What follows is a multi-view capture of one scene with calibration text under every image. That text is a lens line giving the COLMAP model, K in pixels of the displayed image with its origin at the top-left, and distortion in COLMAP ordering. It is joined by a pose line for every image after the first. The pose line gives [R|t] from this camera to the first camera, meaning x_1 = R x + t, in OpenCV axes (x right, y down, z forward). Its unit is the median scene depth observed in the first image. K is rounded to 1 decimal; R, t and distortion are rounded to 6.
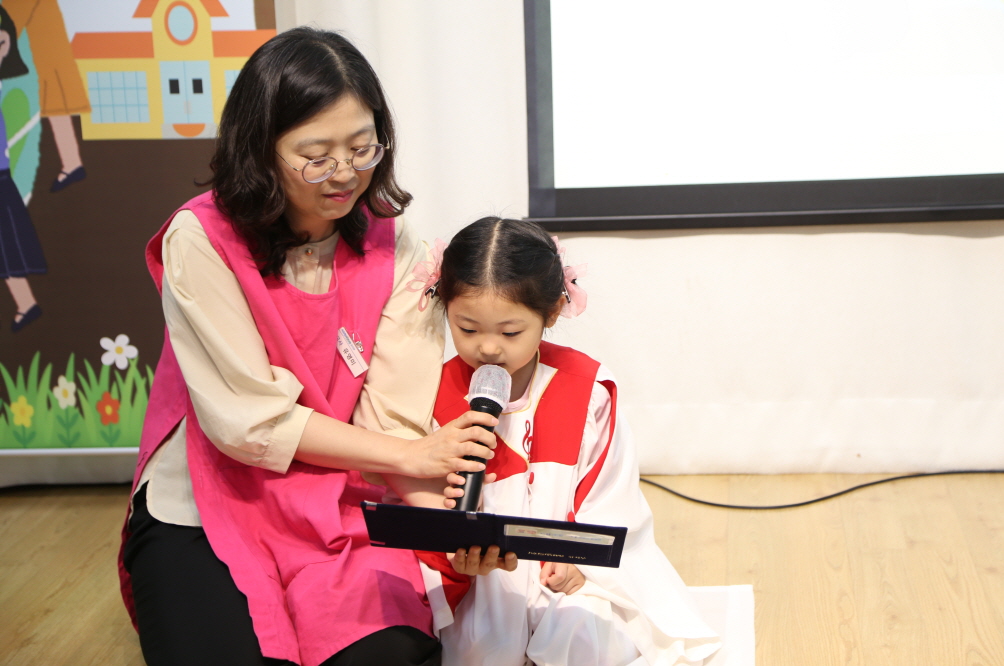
lens RADIAL K [[2226.4, 0, 502.0], [0, 2226.4, 333.0], [0, 0, 1]] dist [0.424654, -0.311228]
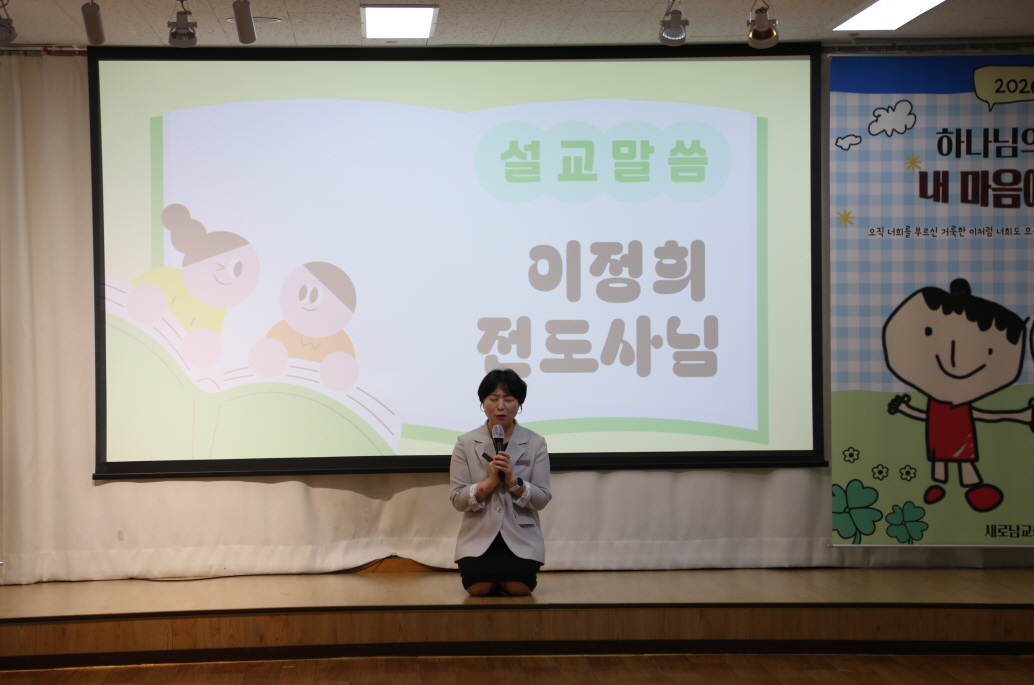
lens RADIAL K [[2795.8, 0, 517.0], [0, 2795.8, 342.5], [0, 0, 1]] dist [0.622510, 0.014881]
pose [[0.986315, 0.025579, 0.162877, -0.044940], [0.004476, 0.983373, -0.181540, 0.389996], [-0.164812, 0.179785, 0.969801, -2.242712]]
